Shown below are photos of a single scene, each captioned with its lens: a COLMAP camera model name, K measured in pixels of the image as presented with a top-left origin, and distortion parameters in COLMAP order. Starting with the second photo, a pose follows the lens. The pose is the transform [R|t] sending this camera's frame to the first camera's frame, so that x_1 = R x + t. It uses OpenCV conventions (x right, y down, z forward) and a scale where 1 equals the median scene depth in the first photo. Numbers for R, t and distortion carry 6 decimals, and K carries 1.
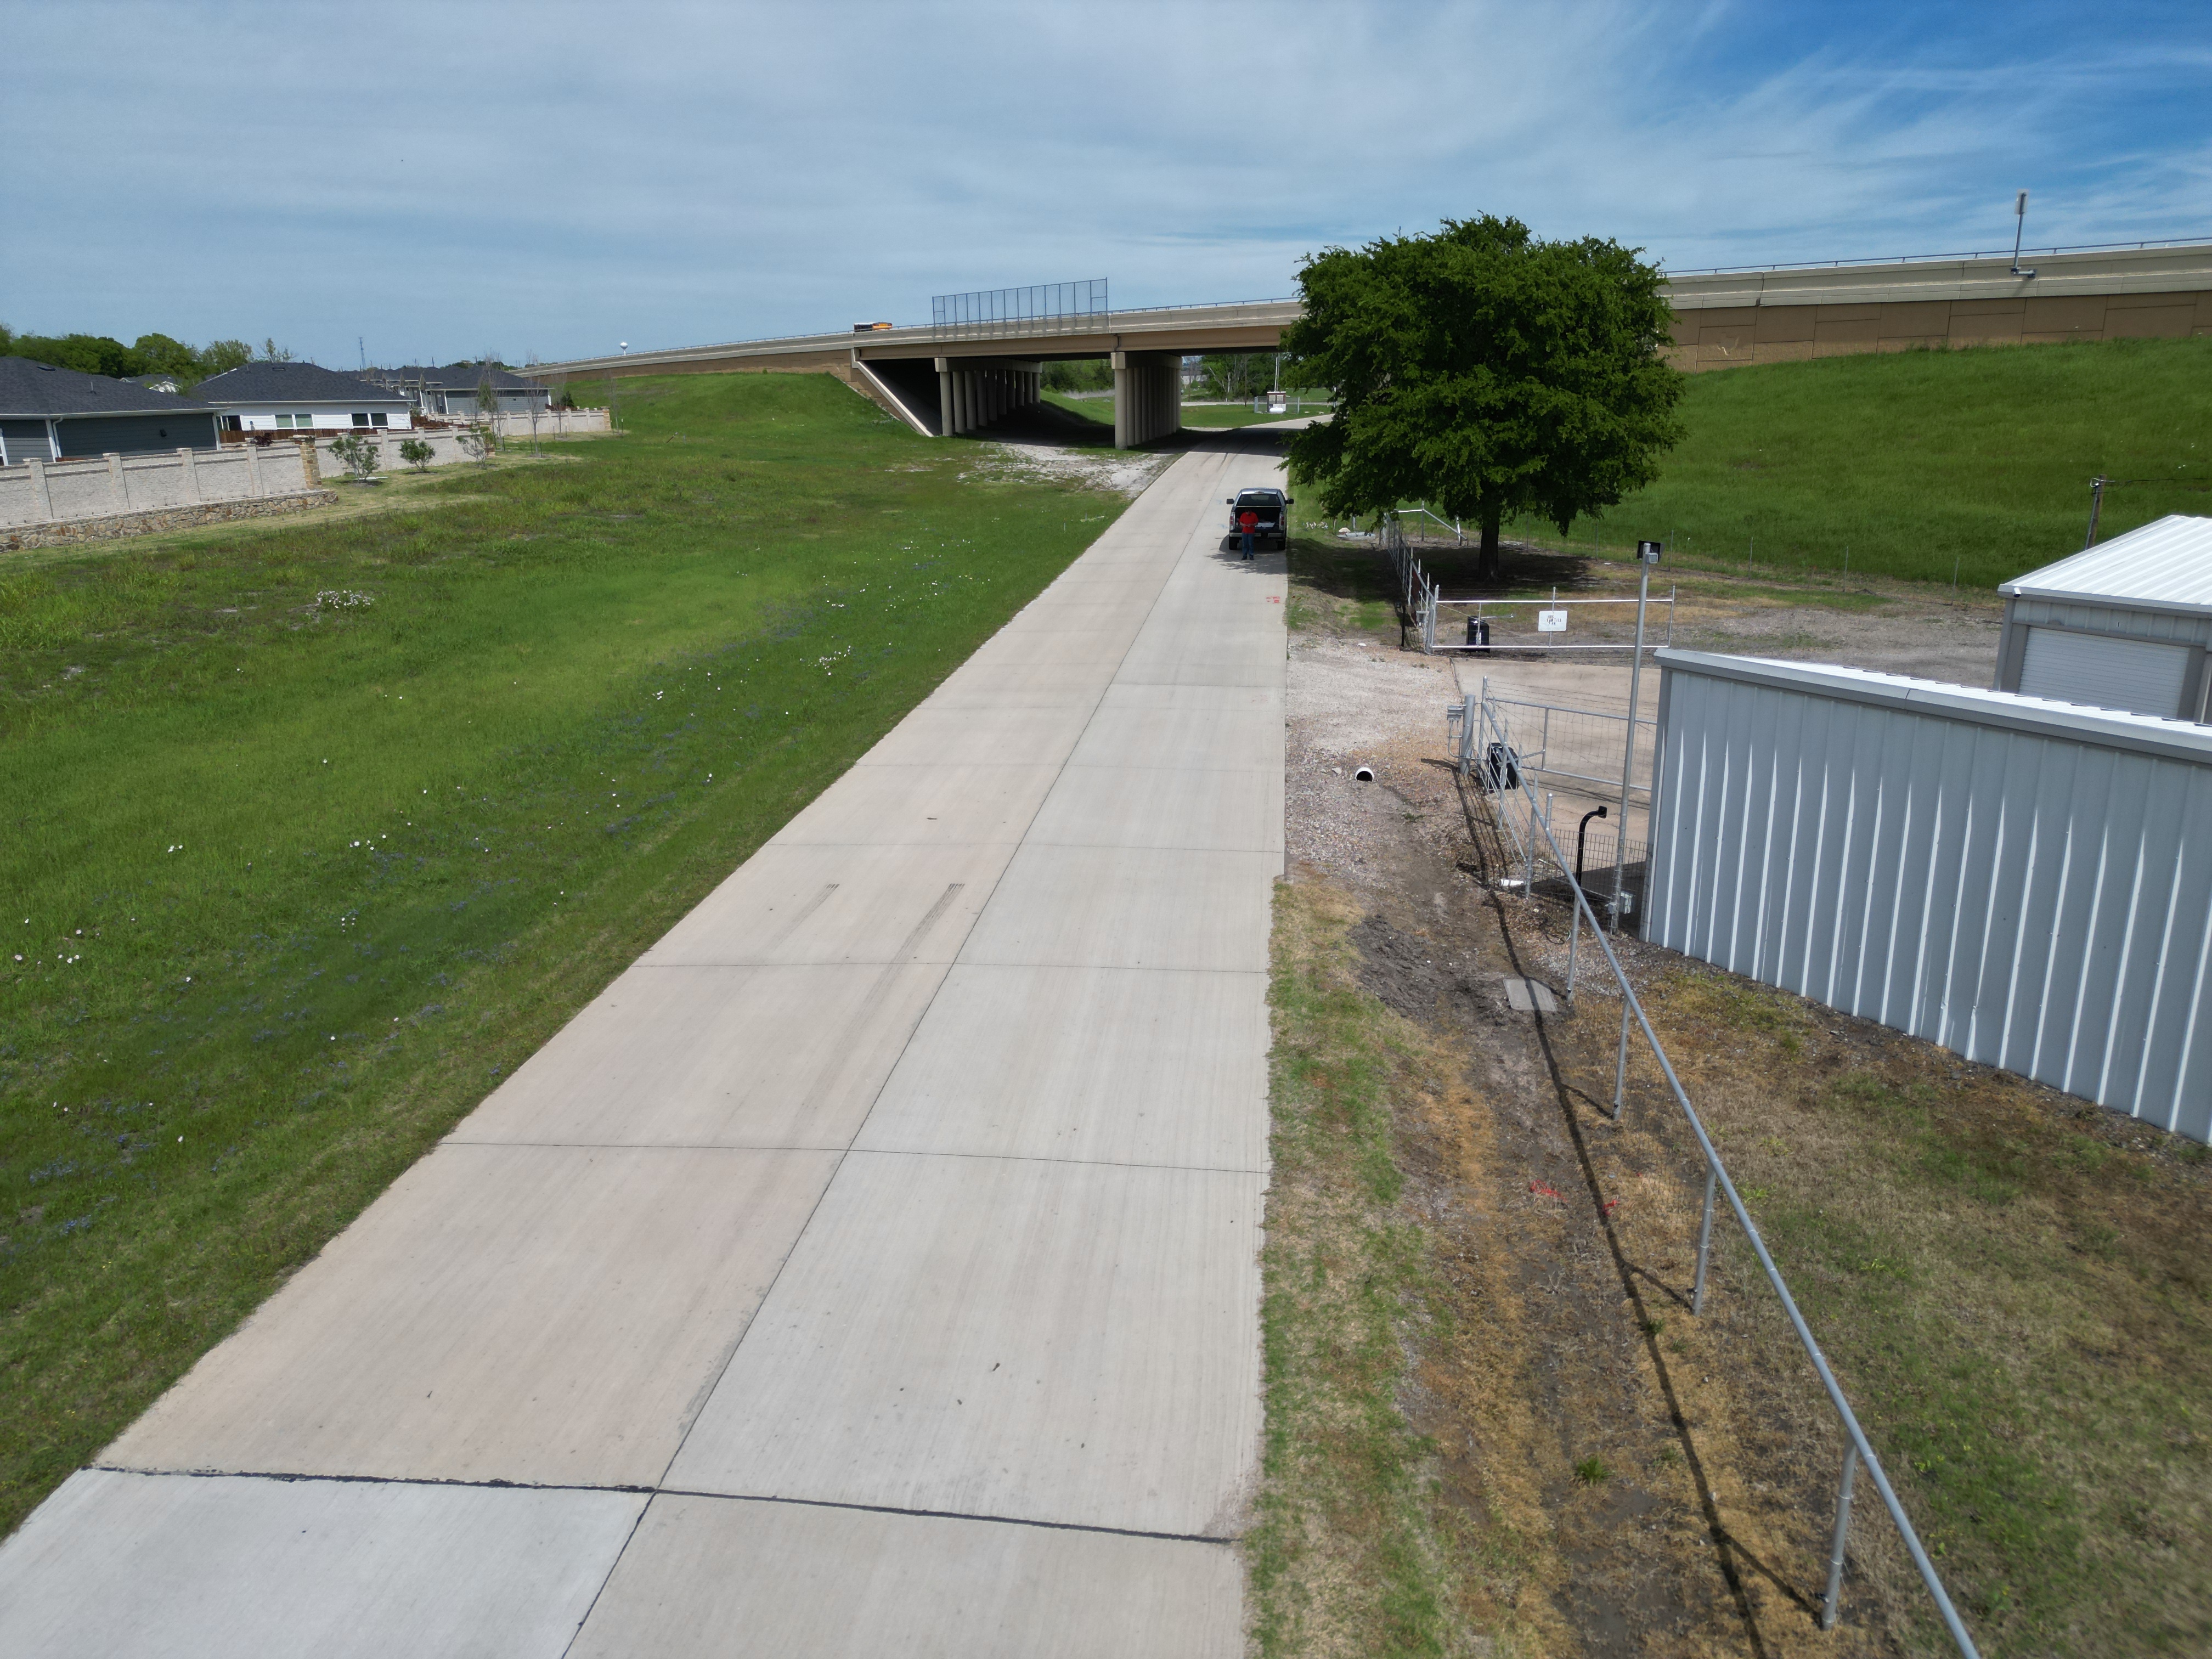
lens RADIAL K [[1551.5, 0, 1106.0], [0, 1551.5, 829.5], [0, 0, 1]] dist [0.070581, -0.061755]
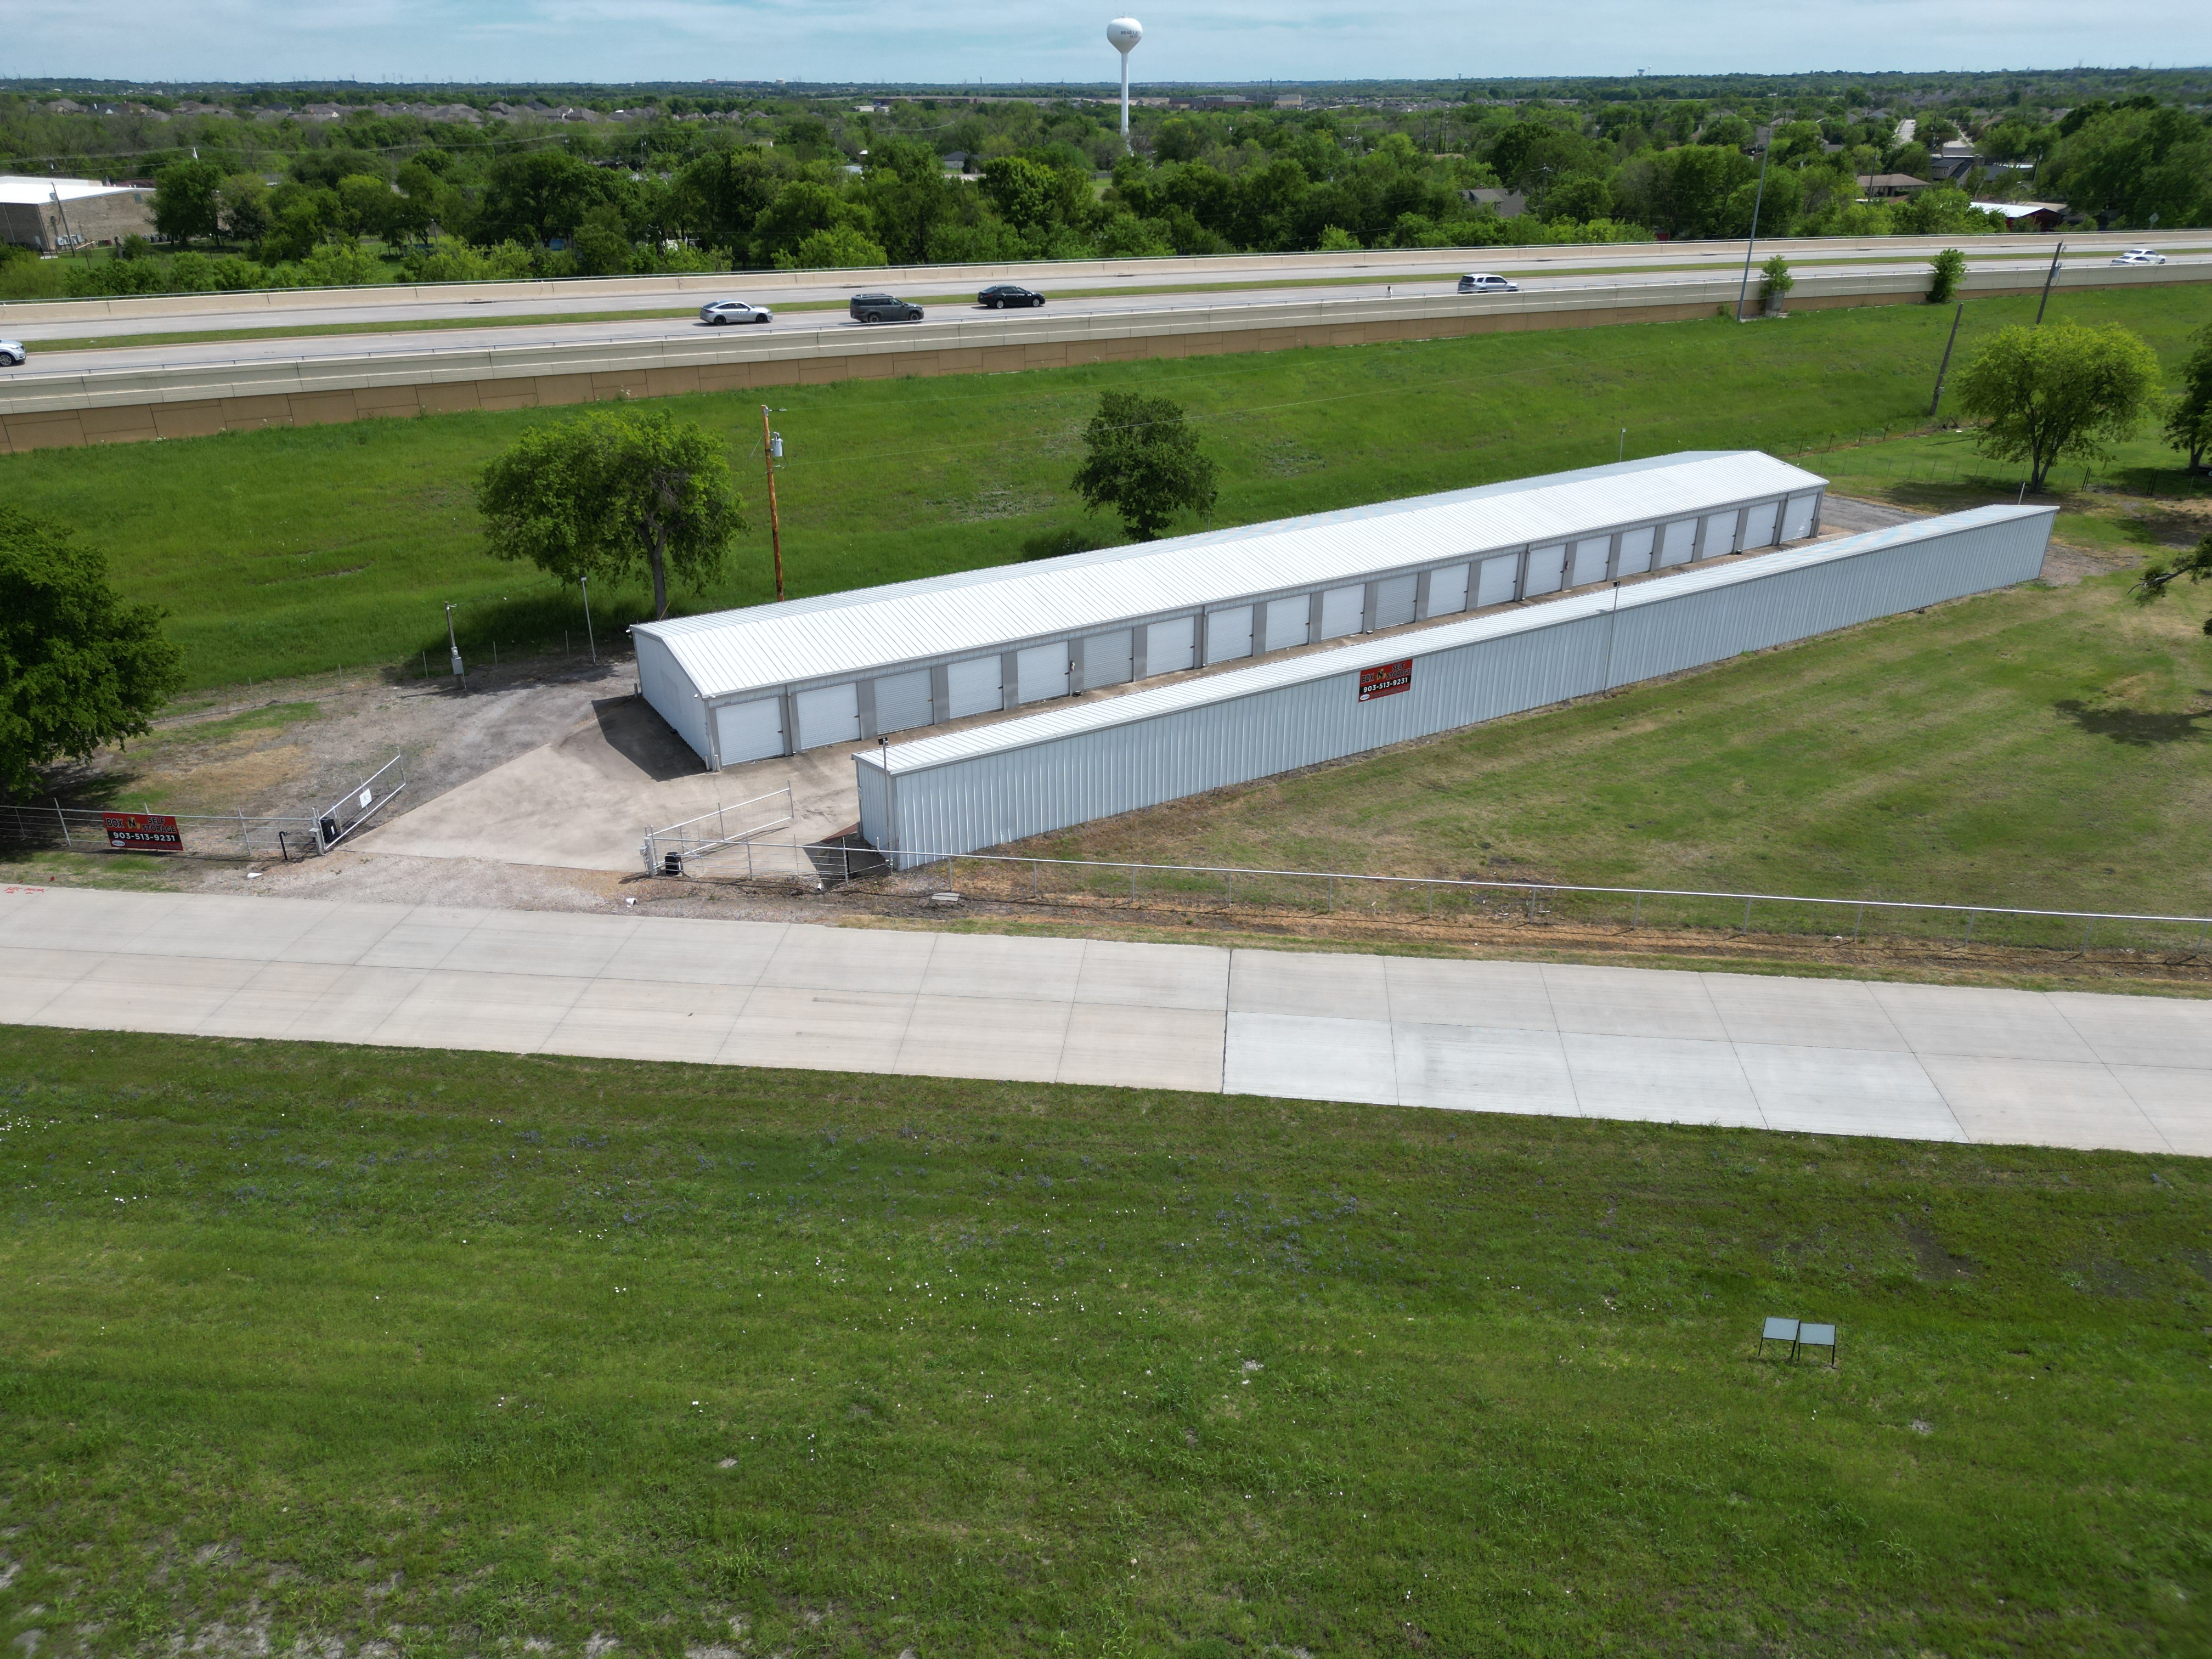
lens RADIAL K [[1551.5, 0, 1106.0], [0, 1551.5, 829.5], [0, 0, 1]] dist [0.070581, -0.061755]
pose [[-0.008464, -0.417262, 0.908747, -2.238384], [0.287131, 0.869495, 0.401913, -1.047419], [-0.957854, 0.264331, 0.112450, 0.374054]]
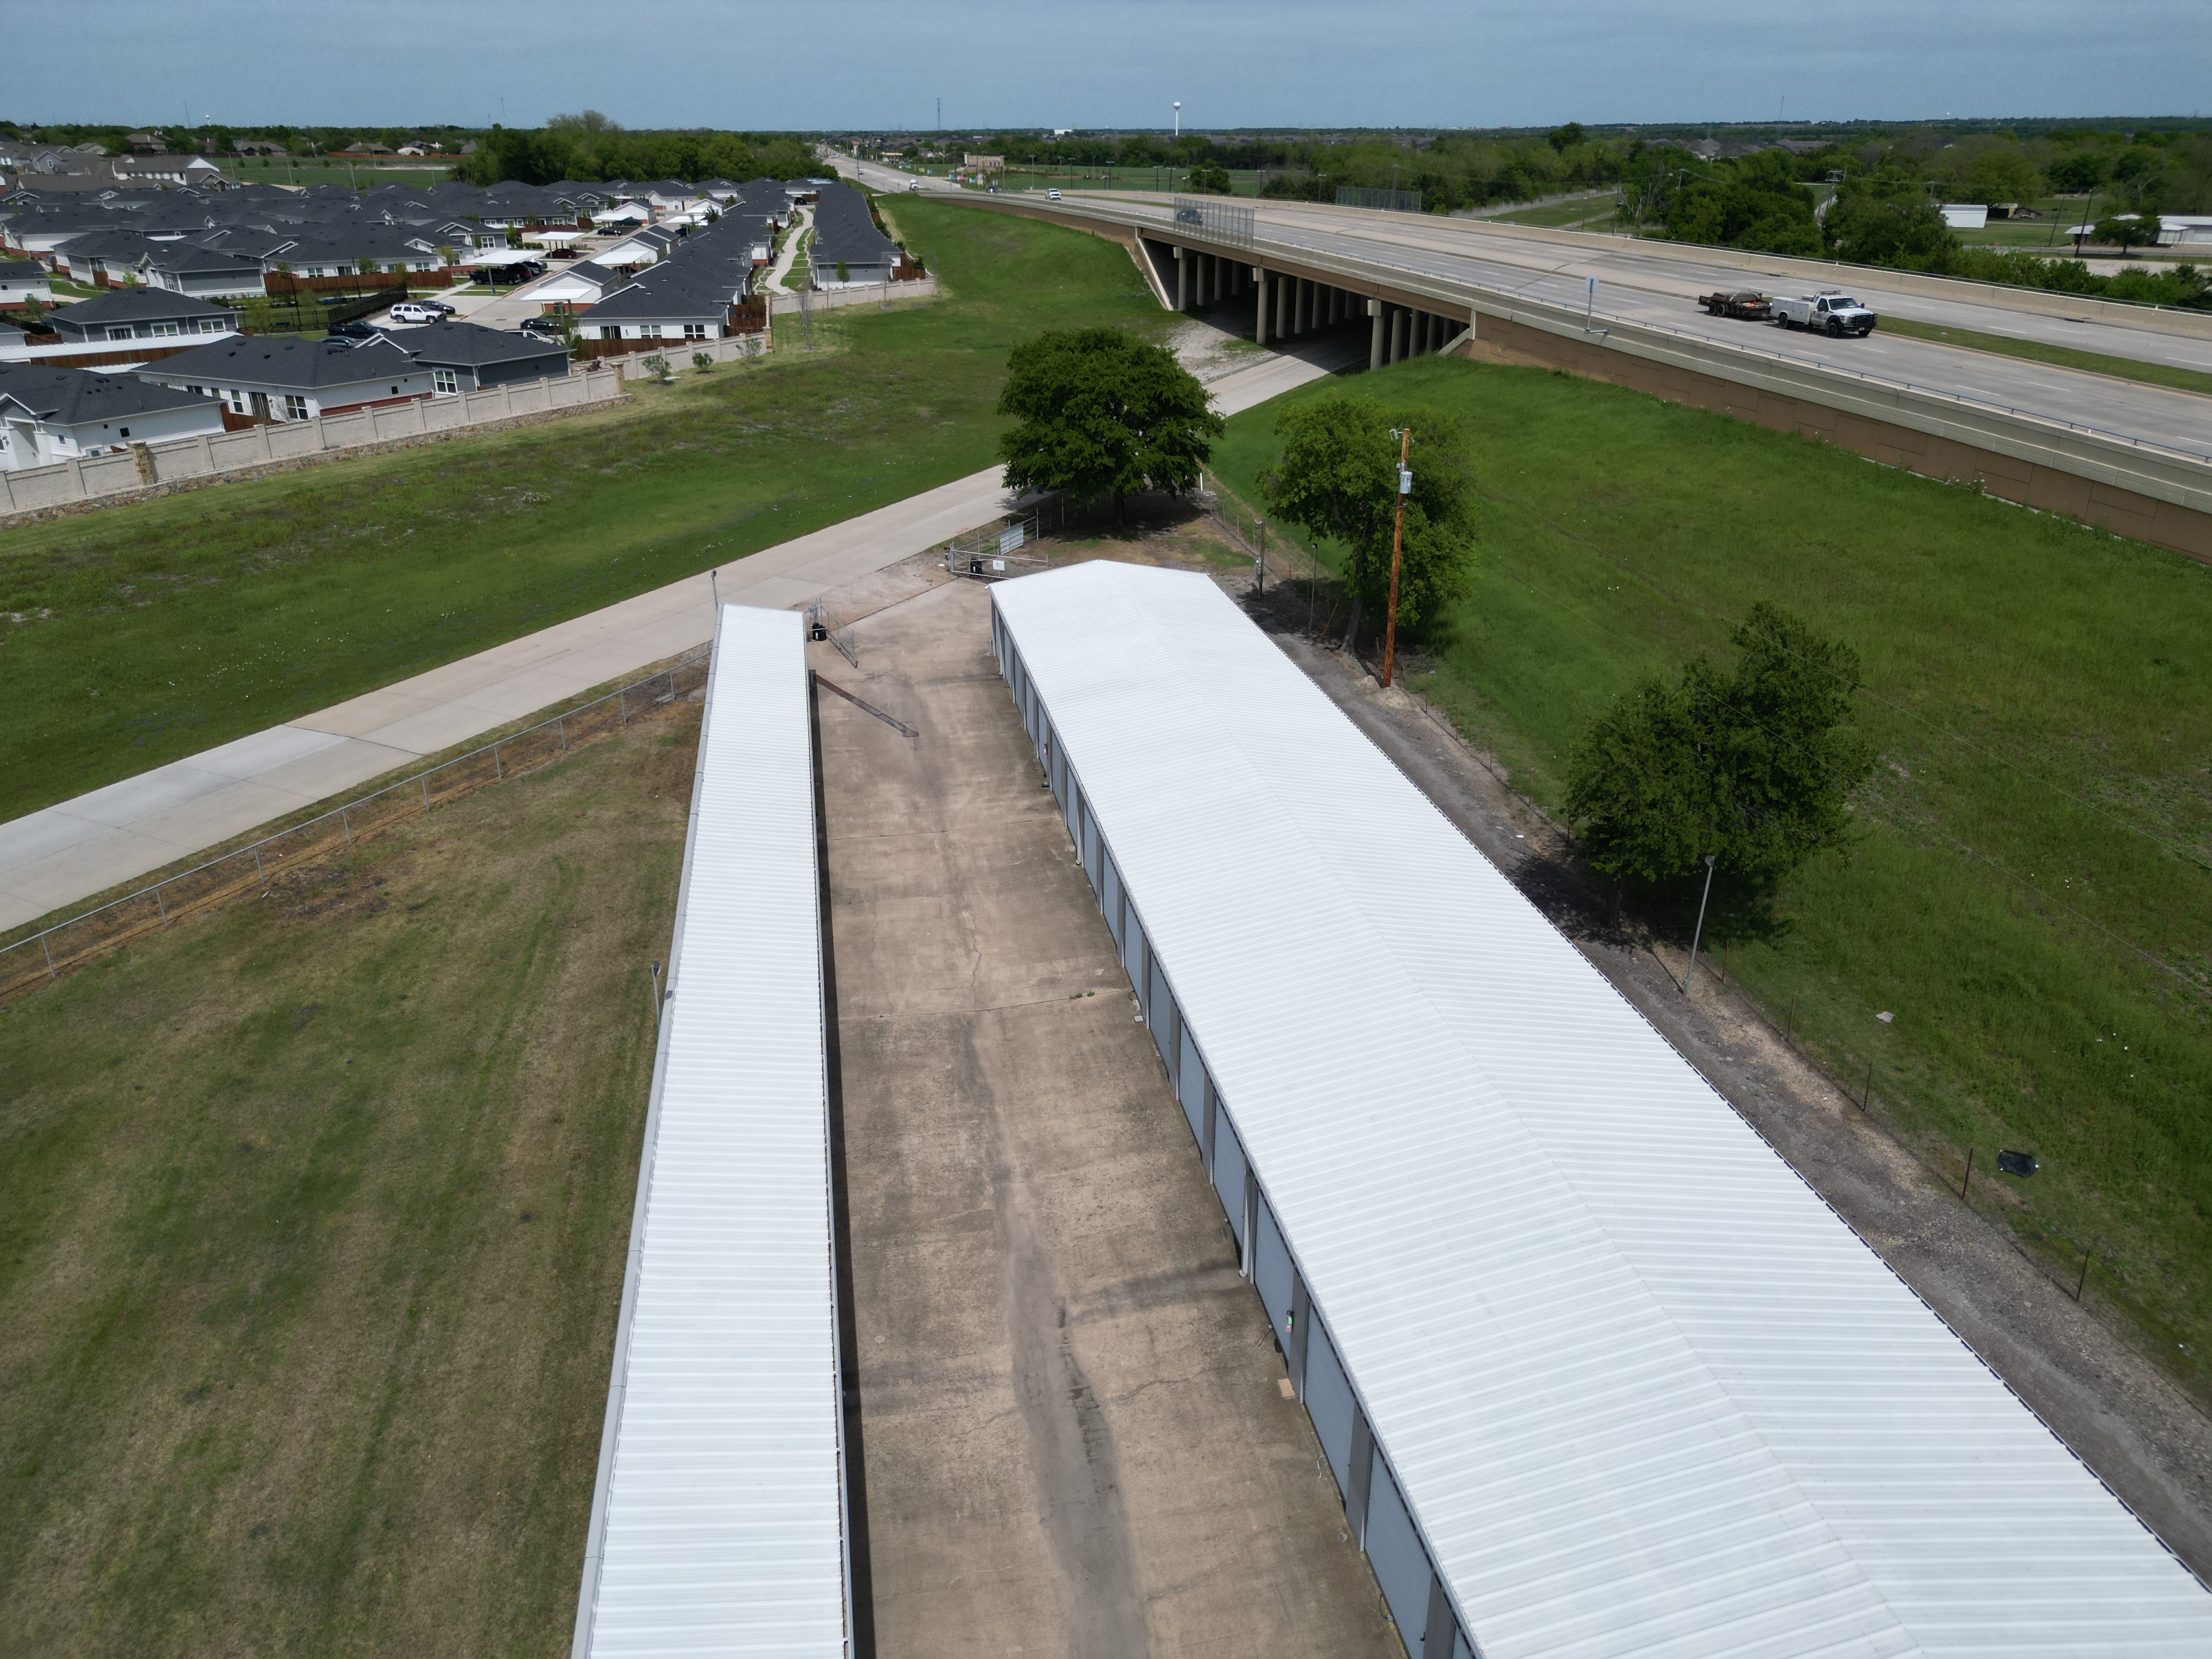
lens RADIAL K [[1549.2, 0, 1106.0], [0, 1549.2, 829.5], [0, 0, 1]] dist [0.077413, -0.072579]
pose [[0.943867, 0.147711, -0.295460, 2.309774], [-0.106138, 0.982636, 0.152188, -0.246139], [0.312809, -0.112286, 0.943155, -2.062910]]
